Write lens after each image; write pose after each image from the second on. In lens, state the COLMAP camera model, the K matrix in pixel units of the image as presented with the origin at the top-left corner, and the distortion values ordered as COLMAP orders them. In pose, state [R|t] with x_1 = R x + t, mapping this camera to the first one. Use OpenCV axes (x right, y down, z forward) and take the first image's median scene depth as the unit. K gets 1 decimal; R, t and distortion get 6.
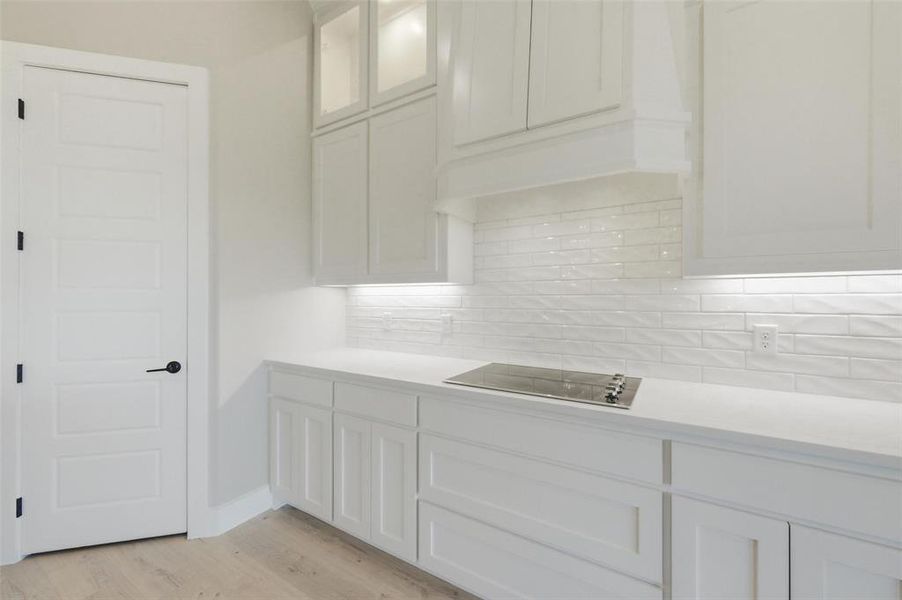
lens RADIAL K [[360.6, 0, 454.6], [0, 360.6, 298.7], [0, 0, 1]] dist [-0.000782, -0.000046]
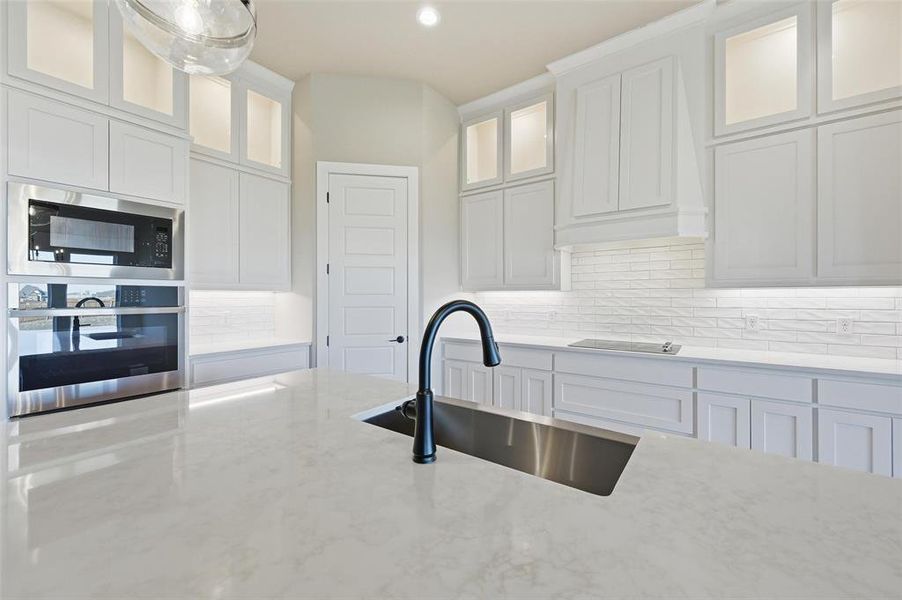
lens RADIAL K [[356.2, 0, 453.3], [0, 356.2, 296.1], [0, 0, 1]] dist [-0.000562, 0.000188]
pose [[0.996438, -0.001438, -0.084319, -0.410540], [0.001136, 0.999993, -0.003634, -0.014534], [0.084323, 0.003525, 0.996432, -0.763226]]
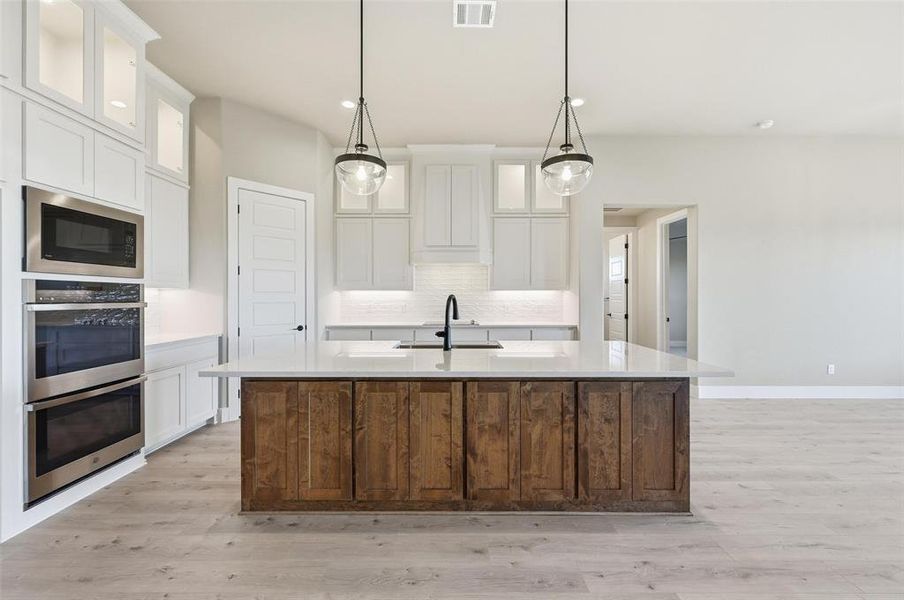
lens RADIAL K [[358.3, 0, 449.9], [0, 358.3, 296.8], [0, 0, 1]] dist [-0.000119, -0.000008]
pose [[0.859881, -0.001585, 0.510492, -1.211763], [0.001275, 0.999999, 0.000958, -0.002967], [-0.510493, -0.000173, 0.859882, -1.489199]]
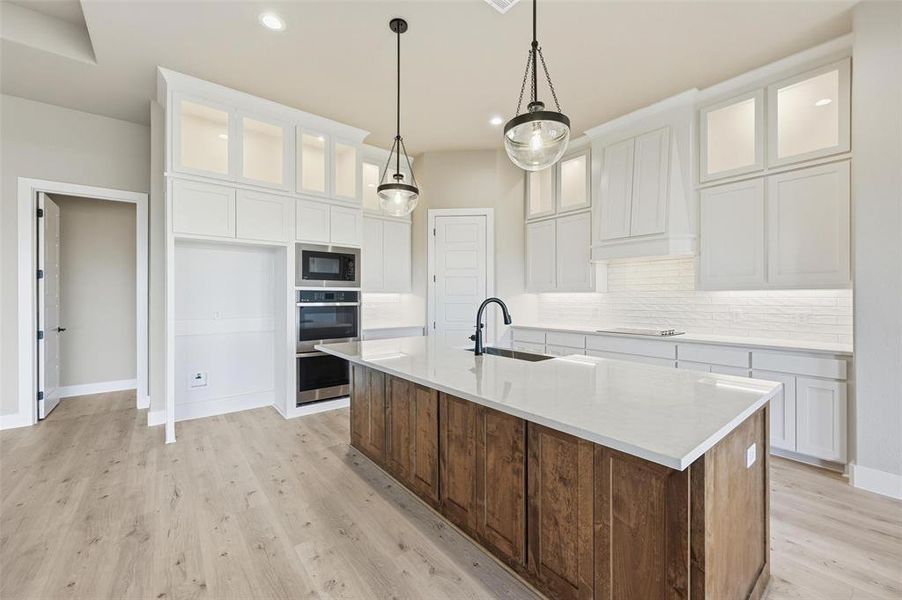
lens RADIAL K [[356.2, 0, 453.3], [0, 356.2, 296.1], [0, 0, 1]] dist [-0.000562, 0.000188]
pose [[0.942281, -0.001712, -0.334820, -0.125896], [0.000515, 0.999993, -0.003663, -0.013023], [0.334824, 0.003279, 0.942275, -1.596580]]
